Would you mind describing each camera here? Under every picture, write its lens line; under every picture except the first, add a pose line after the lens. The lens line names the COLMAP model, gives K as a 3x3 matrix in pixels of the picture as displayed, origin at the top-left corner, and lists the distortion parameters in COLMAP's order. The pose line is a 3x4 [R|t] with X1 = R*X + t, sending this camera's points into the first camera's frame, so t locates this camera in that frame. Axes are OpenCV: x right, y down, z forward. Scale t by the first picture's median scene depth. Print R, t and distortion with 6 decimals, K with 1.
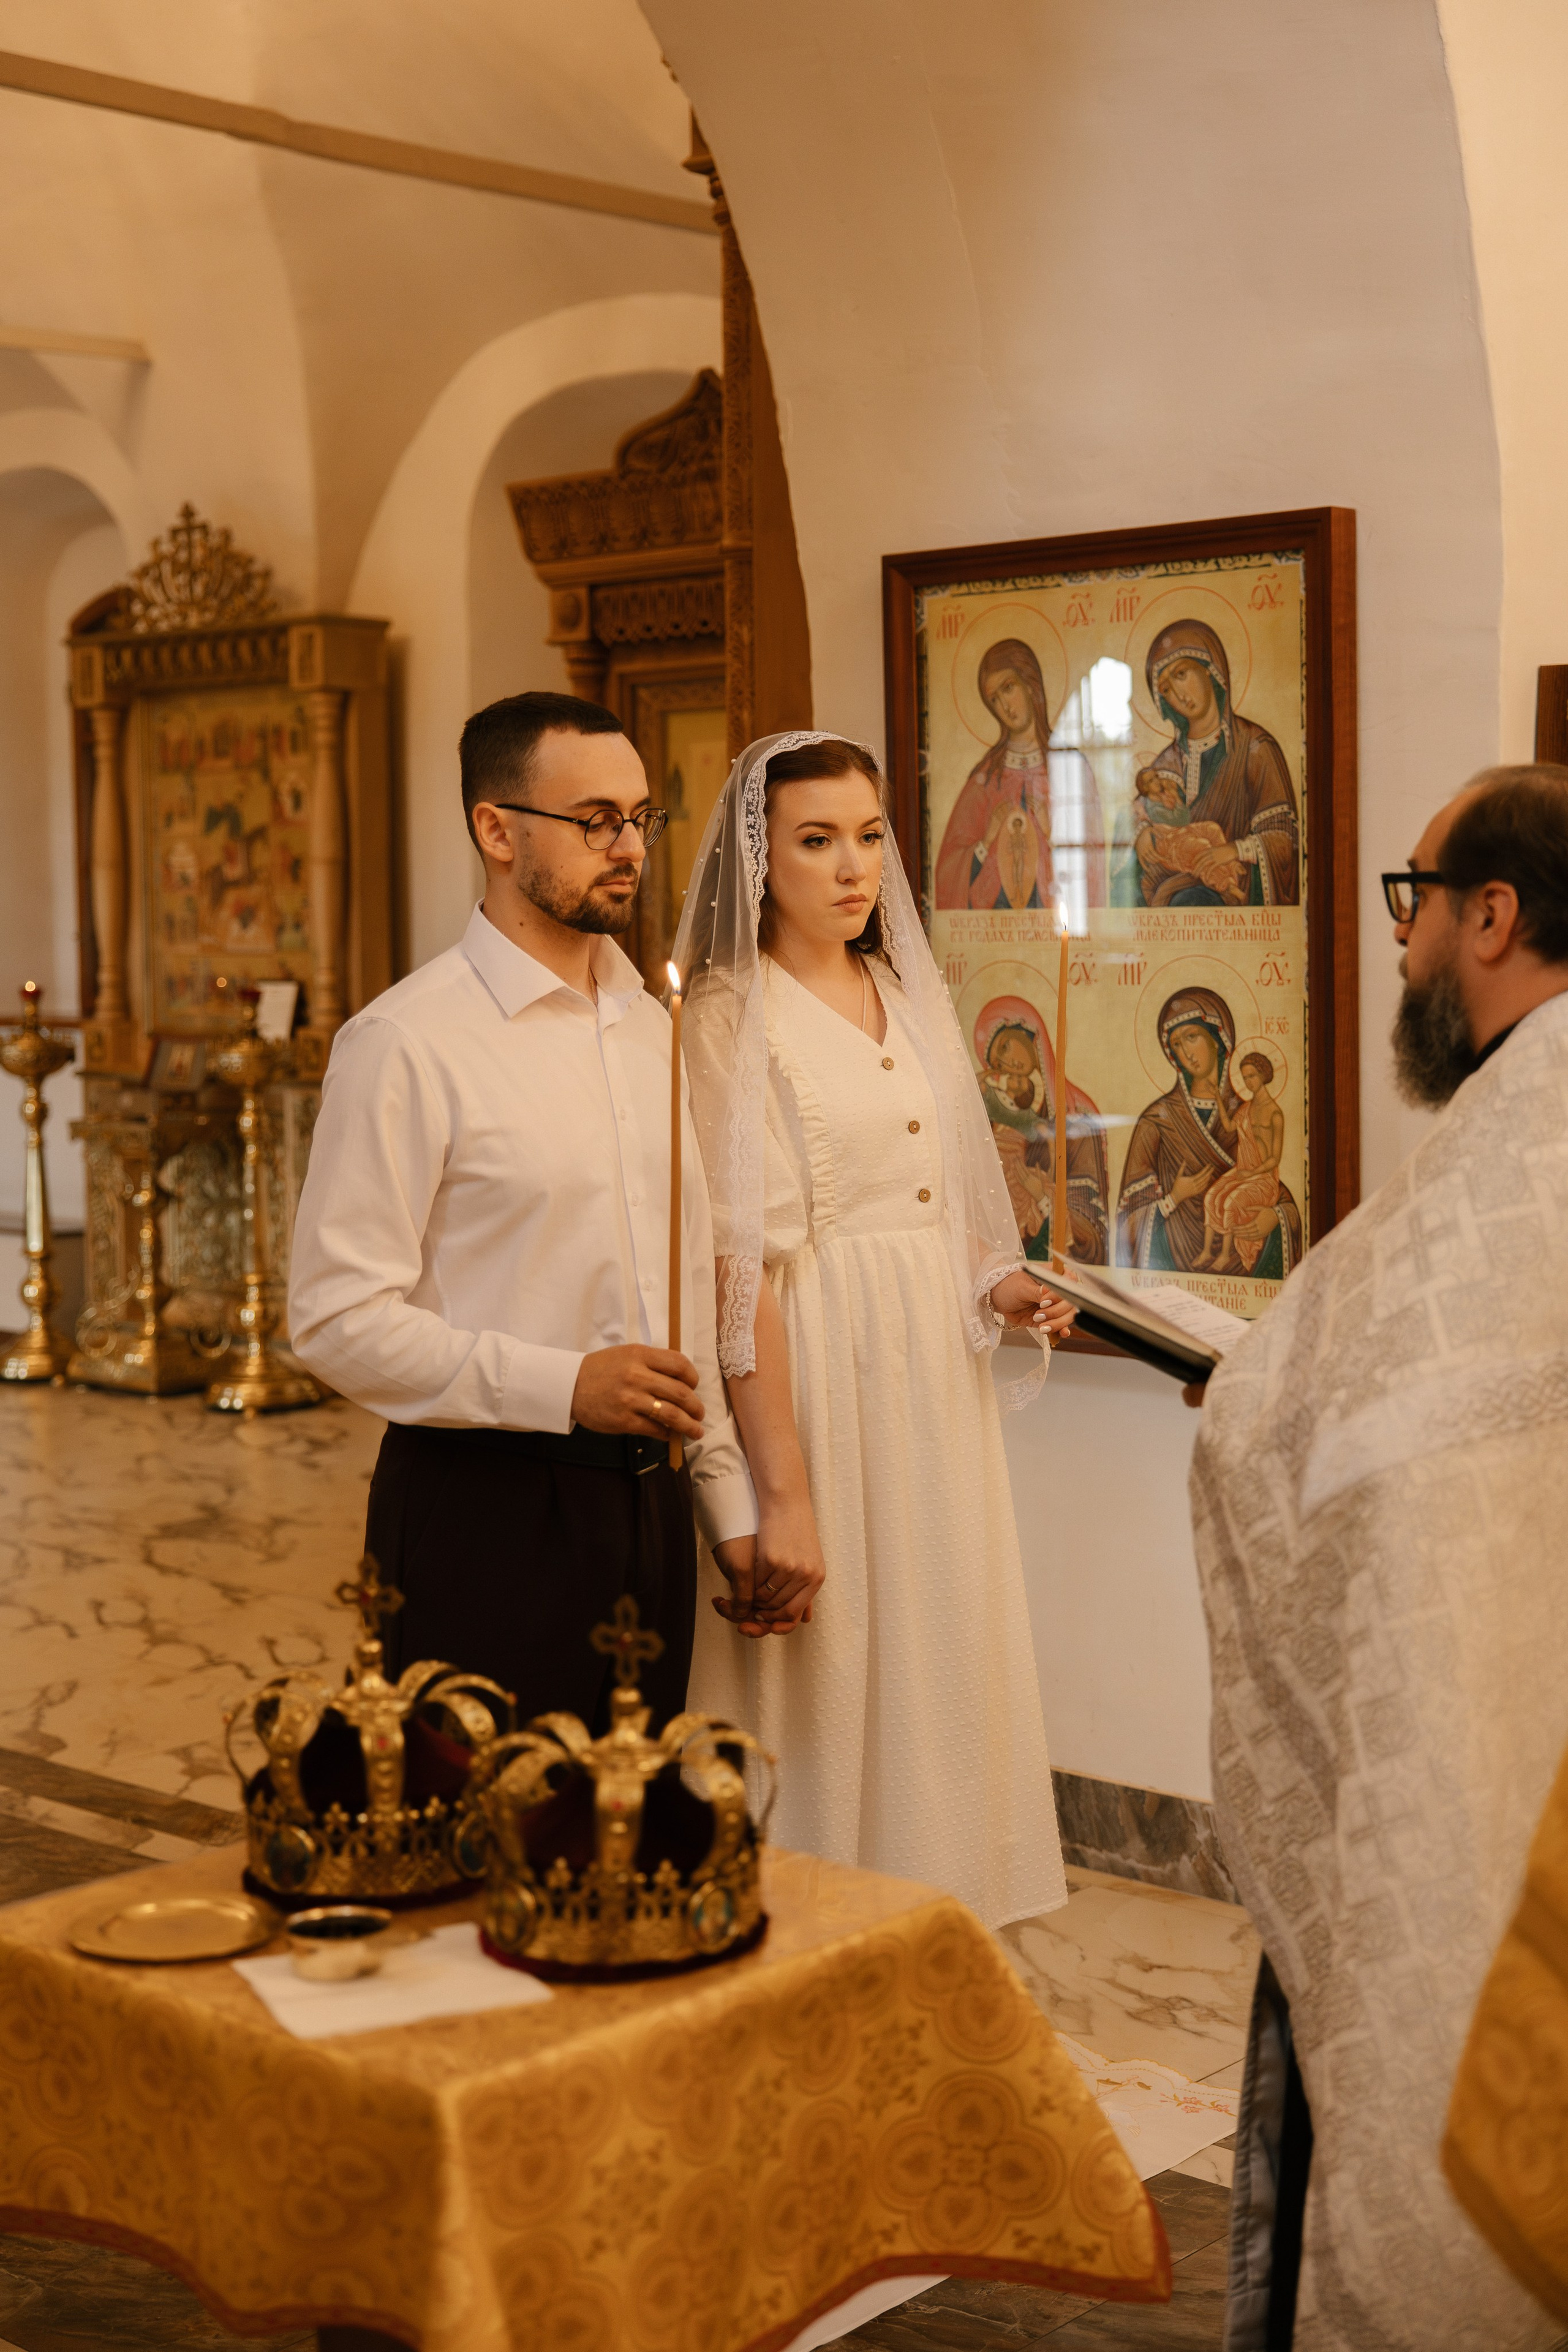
lens RADIAL K [[3226.6, 0, 742.9], [0, 3226.6, 1162.3], [0, 0, 1]] dist [0.016740, 0.000000]
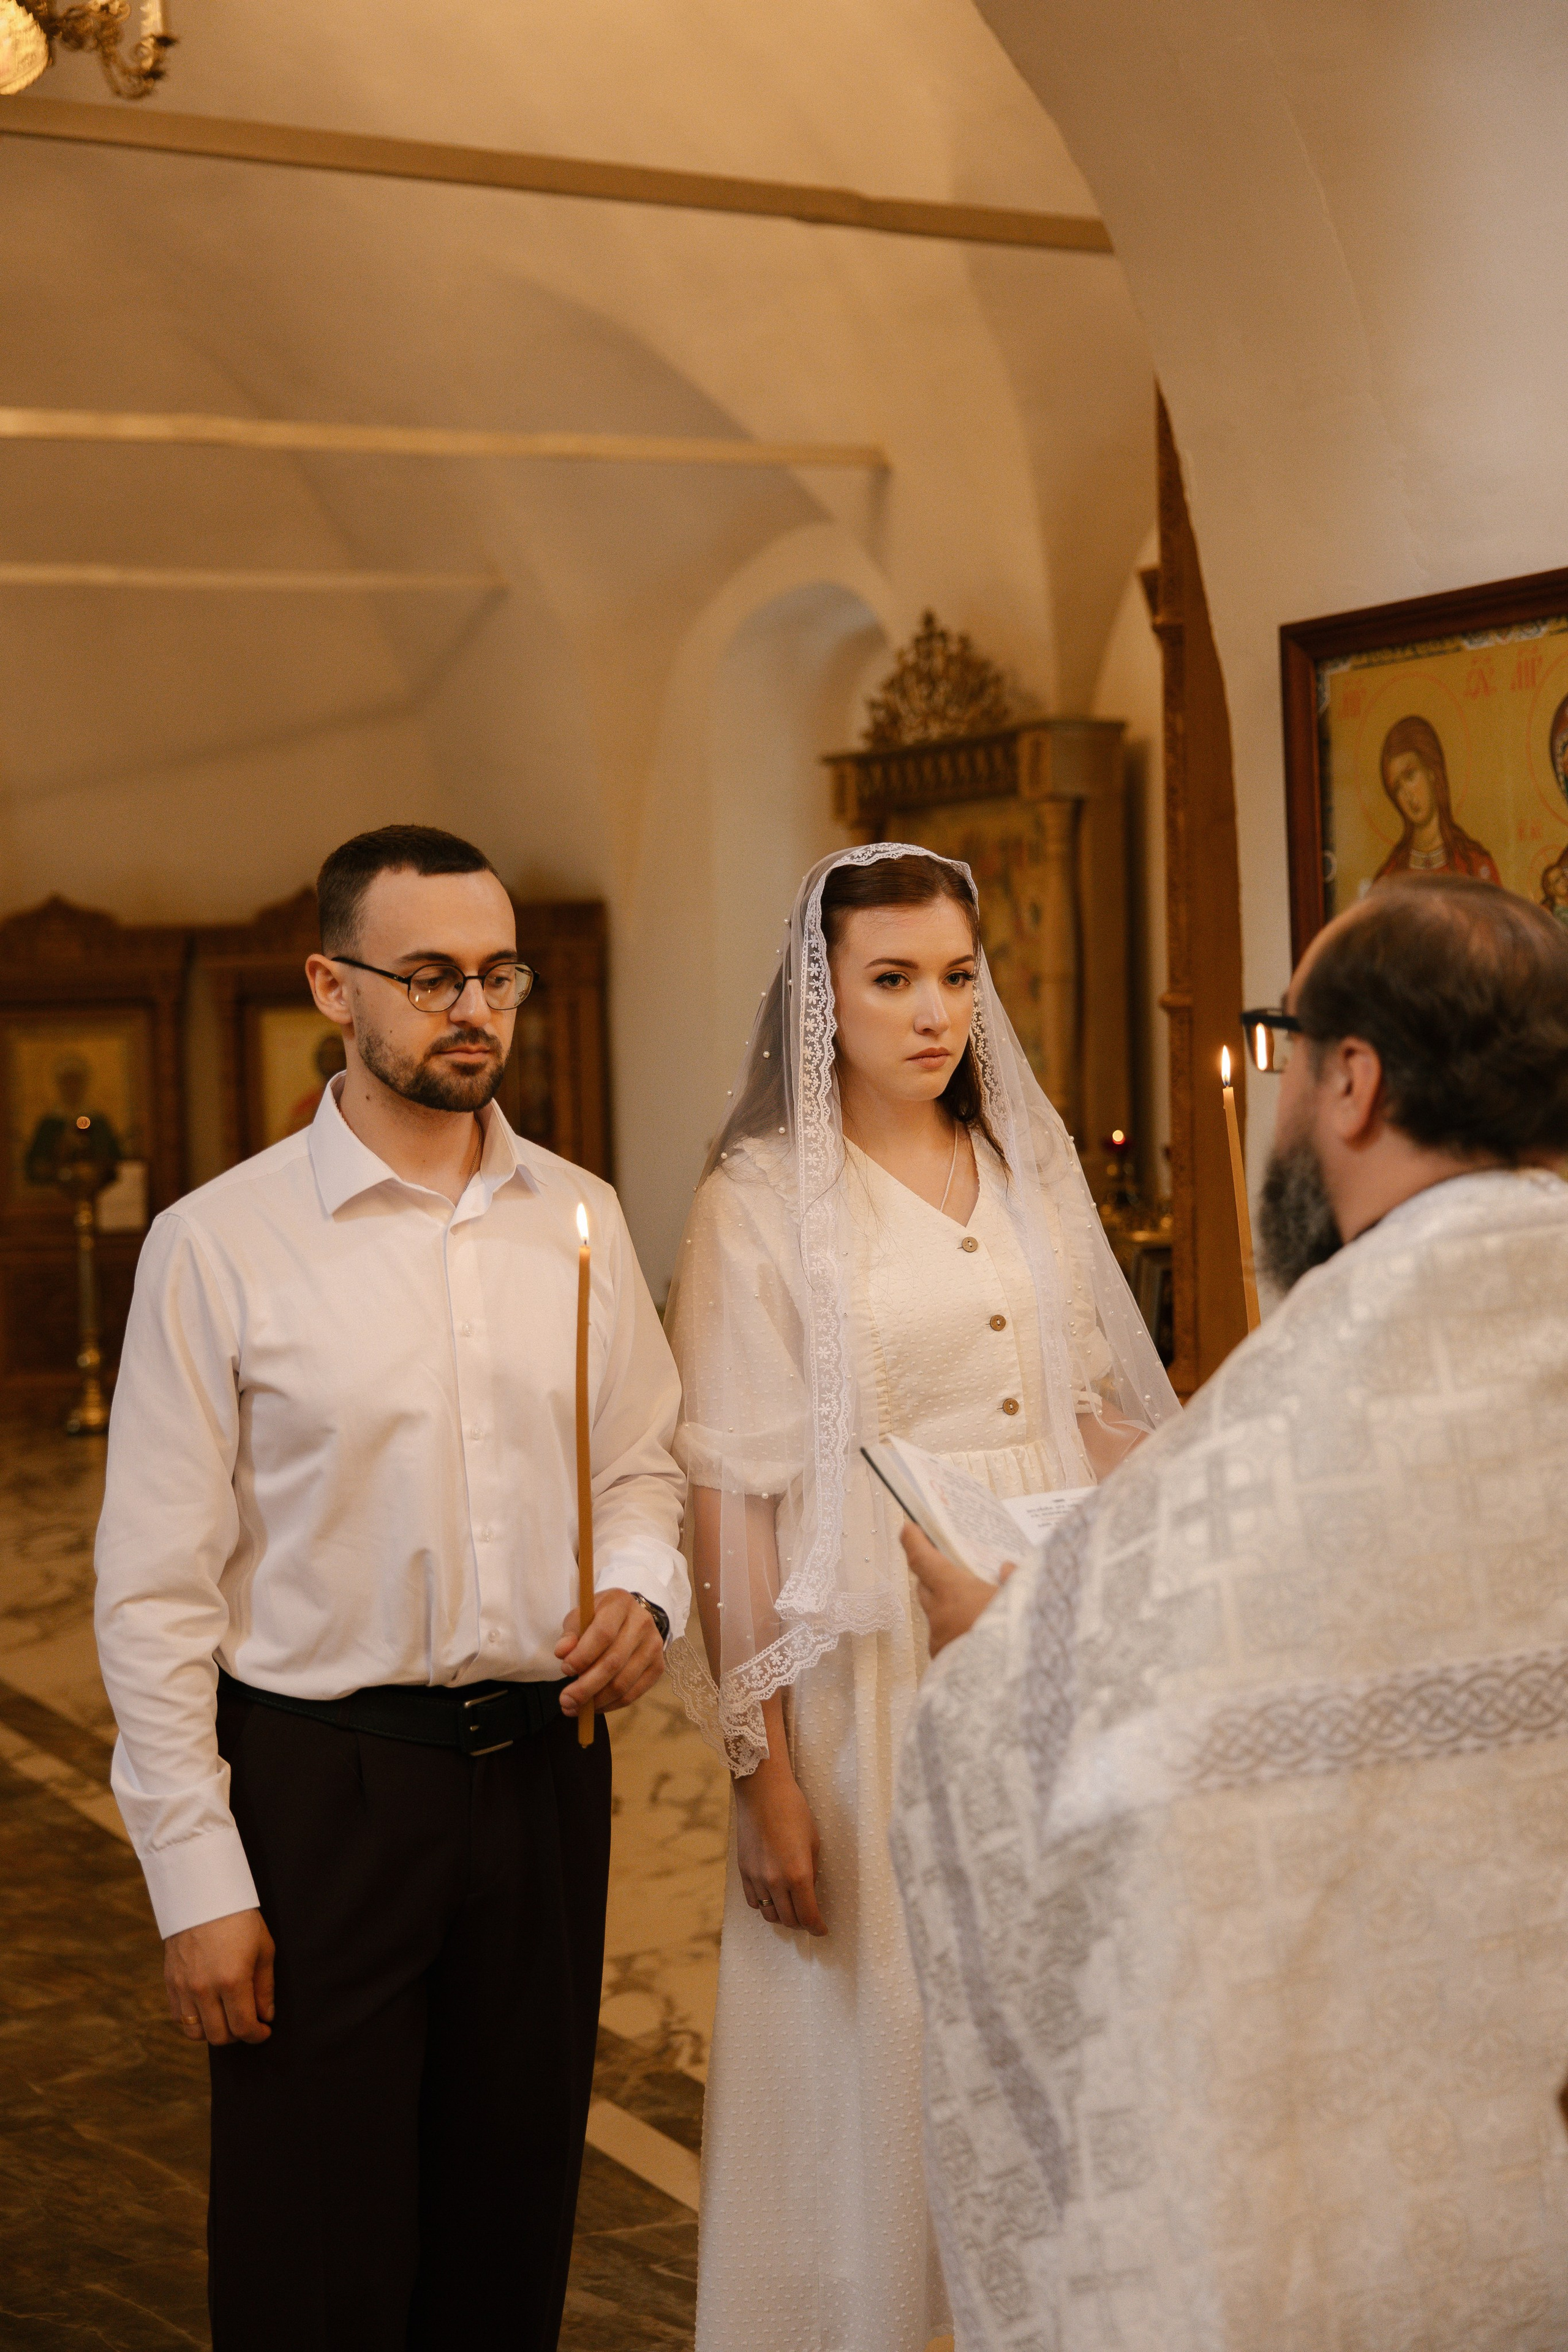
lens RADIAL K [[3226.6, 0, 776.1], [0, 3226.6, 1200.3], [0, 0, 1]] dist [0.016740, 0.000000]
pose [[0.942911, 0.000302, -0.333046, 0.213100], [-0.006480, 0.999827, -0.017438, -0.022539], [0.332983, 0.018600, 0.942749, 0.164385]]
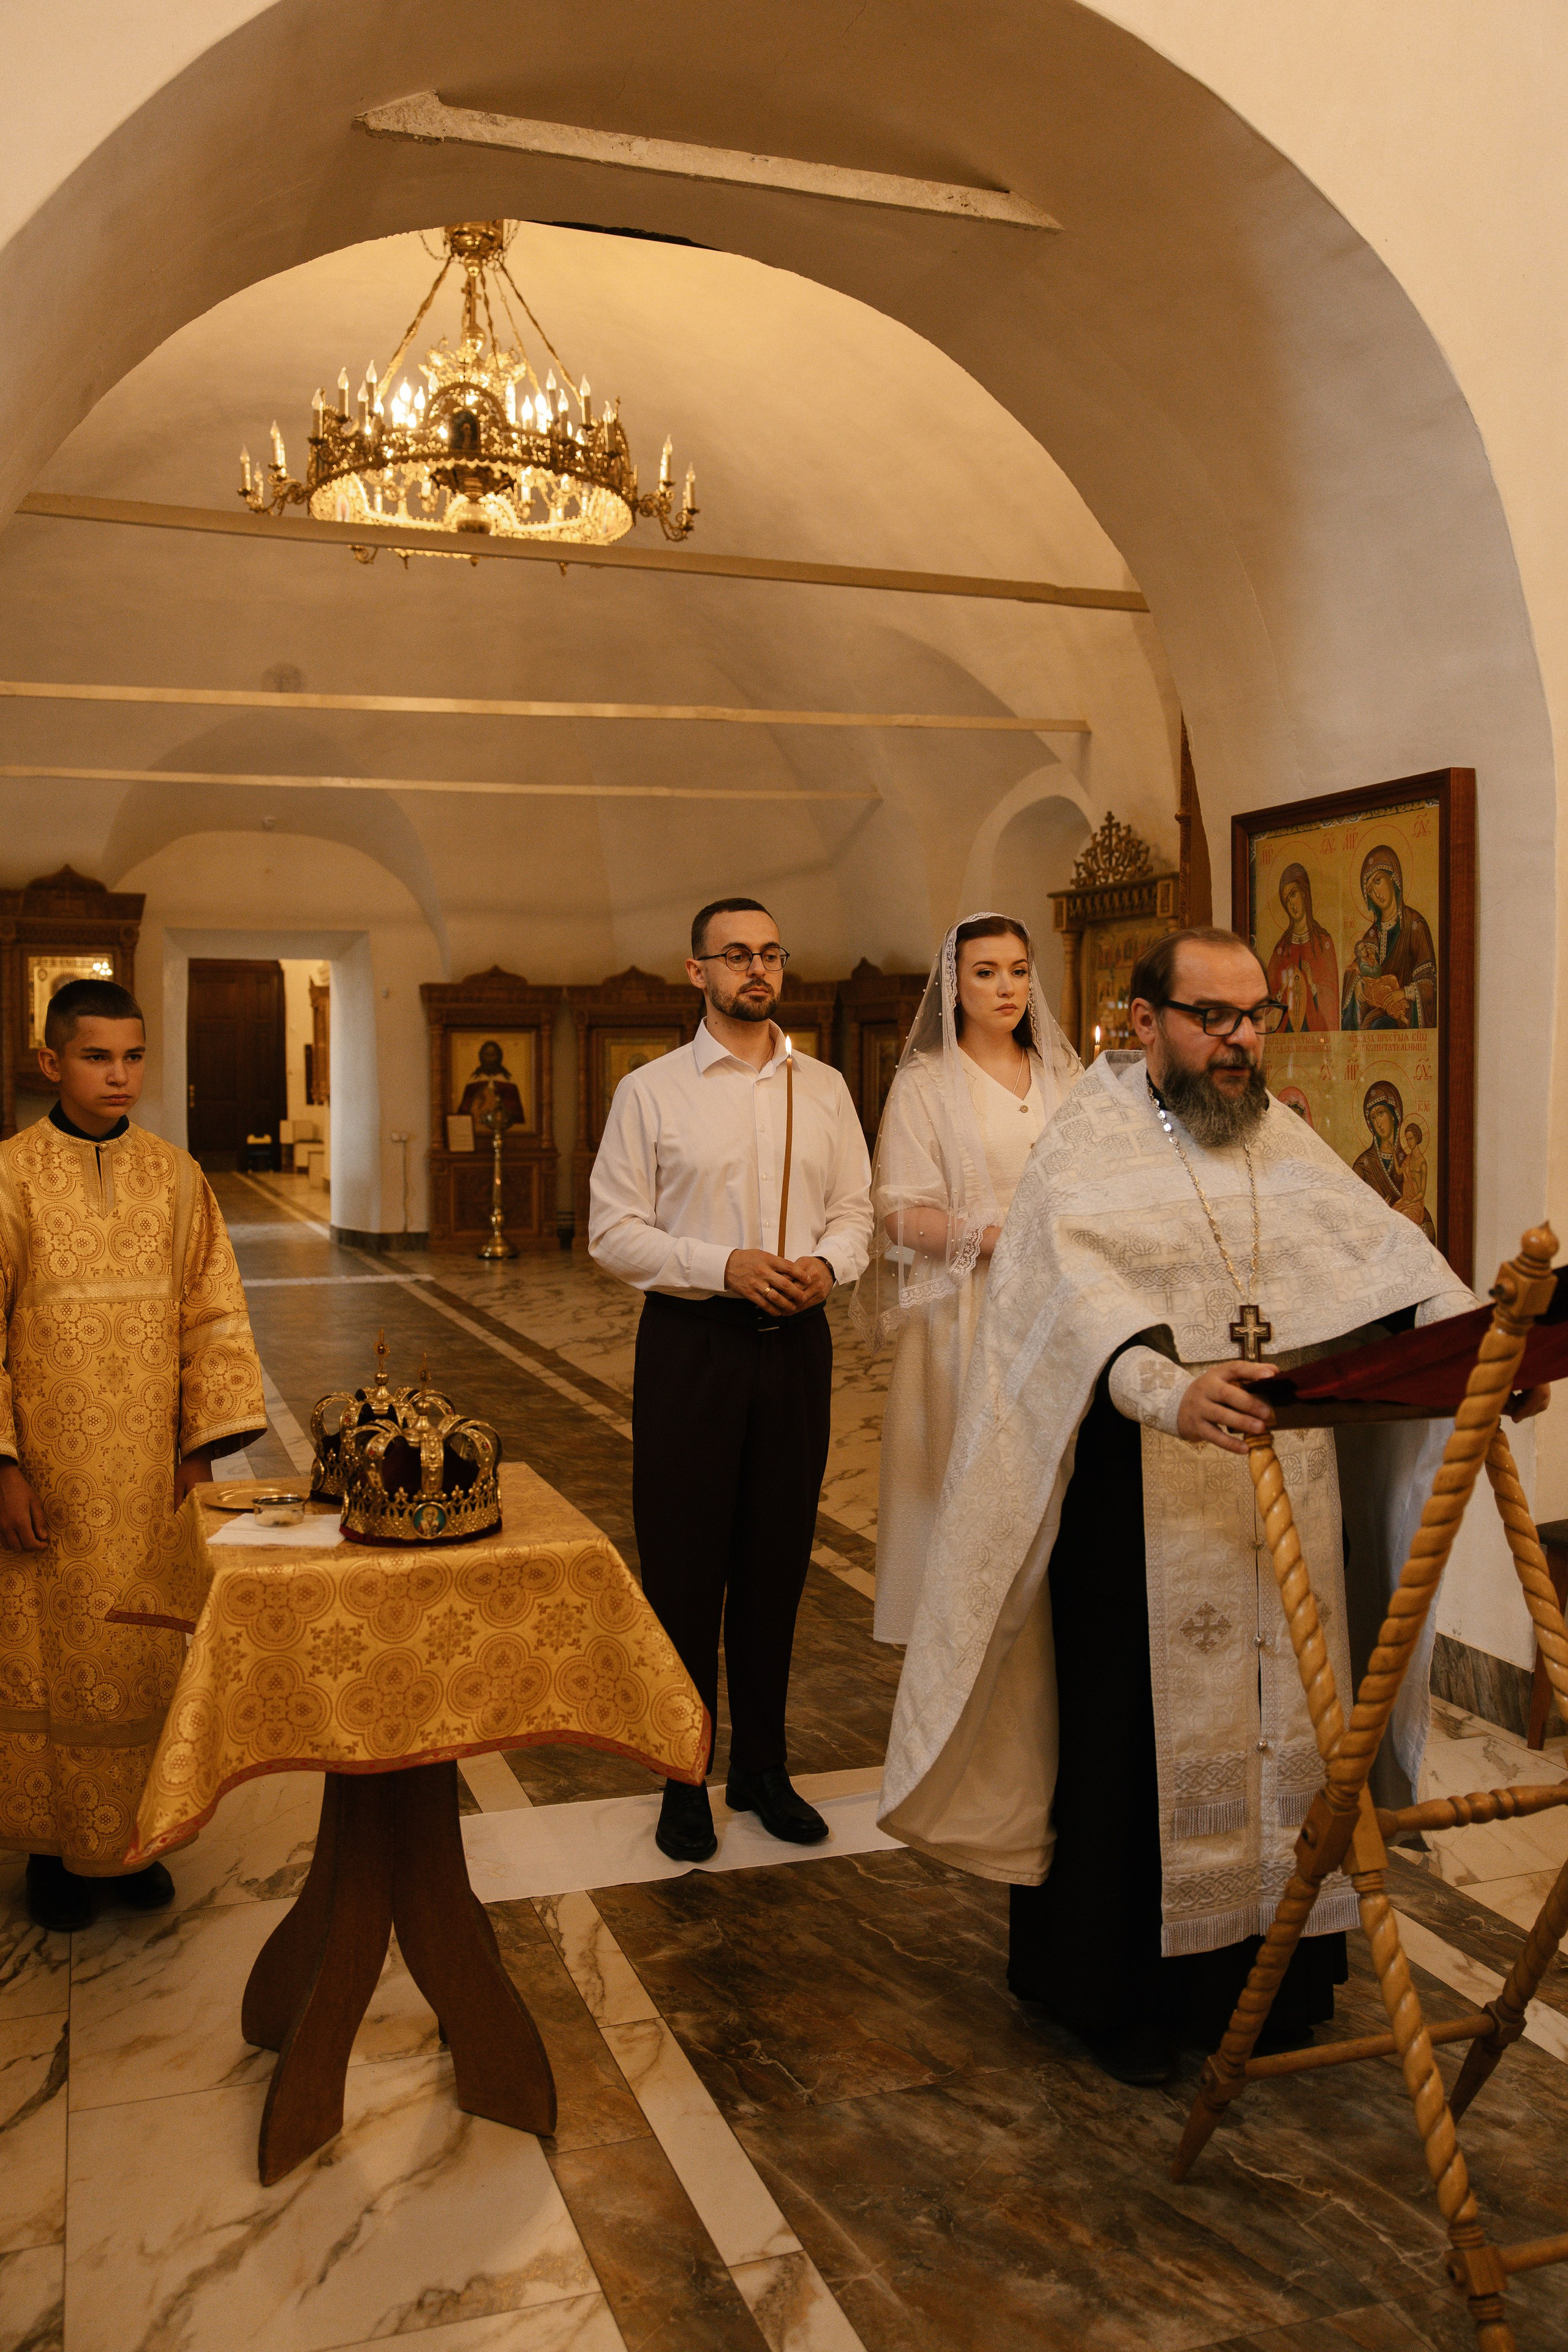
lens RADIAL K [[1914.0, 0, 722.1], [0, 1914.0, 1158.7], [0, 0, 1]] dist [-0.027658, 0.037745]
pose [[0.868004, 0.035257, -0.495304, 0.320549], [-0.049877, 0.998622, -0.016323, 0.014096], [0.494046, 0.038872, 0.868566, 0.045771]]
